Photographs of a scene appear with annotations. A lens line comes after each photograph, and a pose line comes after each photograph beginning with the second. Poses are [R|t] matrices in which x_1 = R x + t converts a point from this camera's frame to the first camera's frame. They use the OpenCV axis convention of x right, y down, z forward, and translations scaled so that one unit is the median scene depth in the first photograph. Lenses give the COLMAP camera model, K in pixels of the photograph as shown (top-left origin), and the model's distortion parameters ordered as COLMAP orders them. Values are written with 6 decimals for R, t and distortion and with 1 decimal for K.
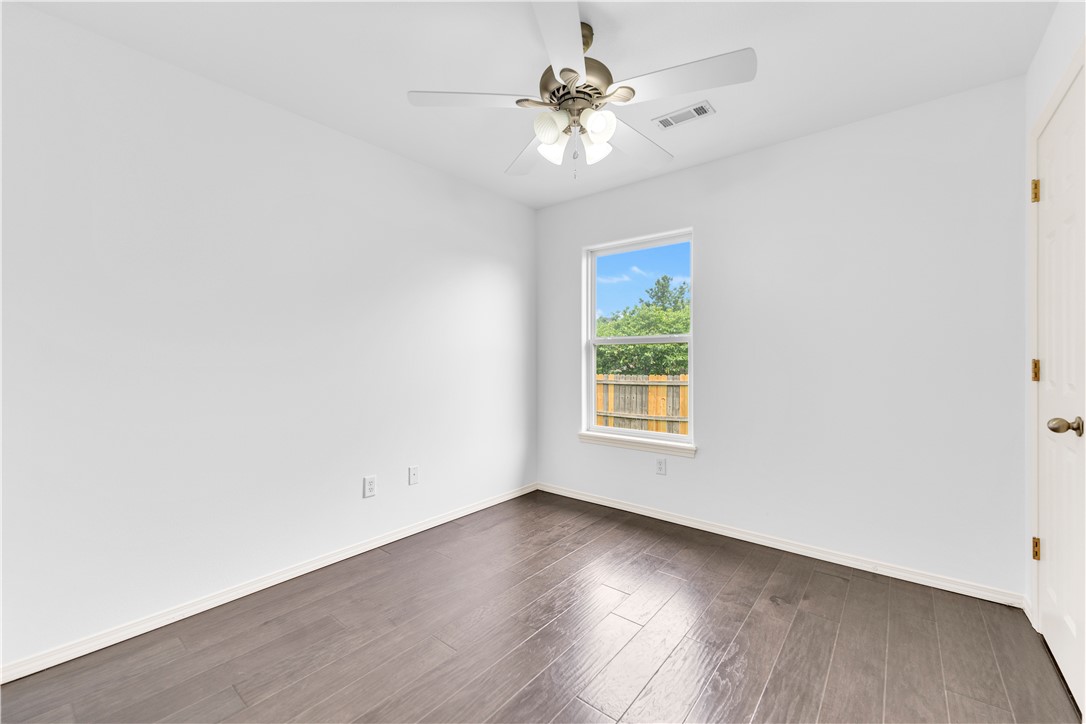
lens RADIAL K [[439.0, 0, 541.9], [0, 439.0, 368.2], [0, 0, 1]] dist [0.003142, -0.000211]
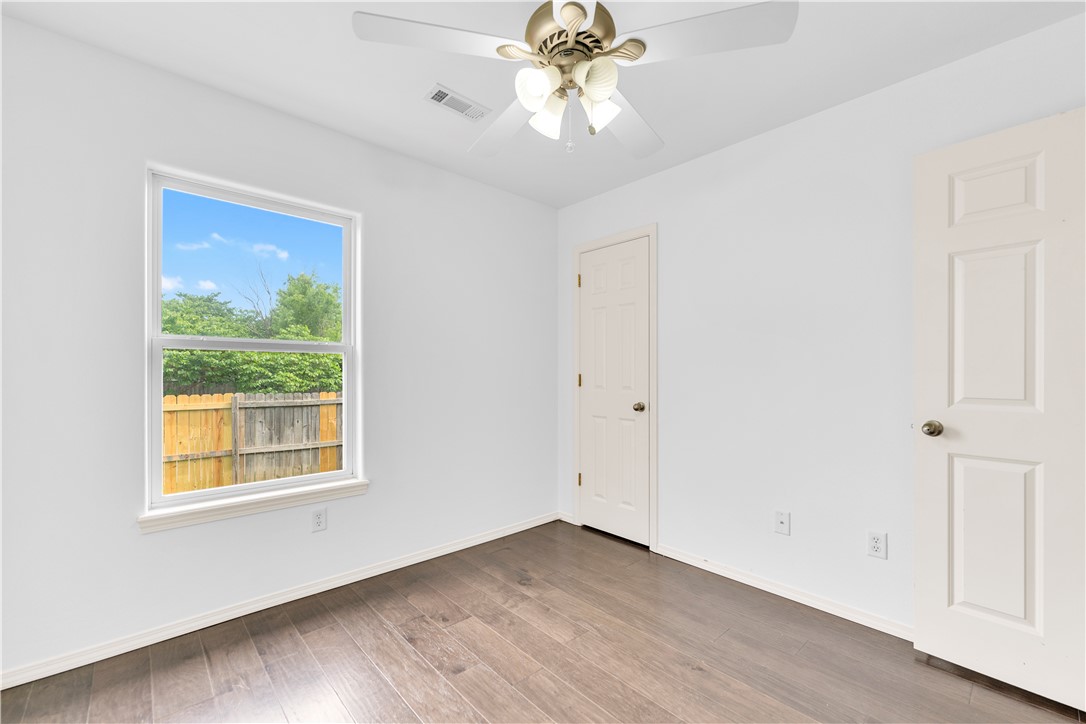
lens RADIAL K [[447.9, 0, 539.6], [0, 447.9, 376.0], [0, 0, 1]] dist [0.003003, 0.000276]
pose [[0.147523, -0.005770, 0.989042, -0.556891], [0.018605, 0.999822, 0.003058, -0.018155], [-0.988884, 0.017950, 0.147604, 0.693076]]
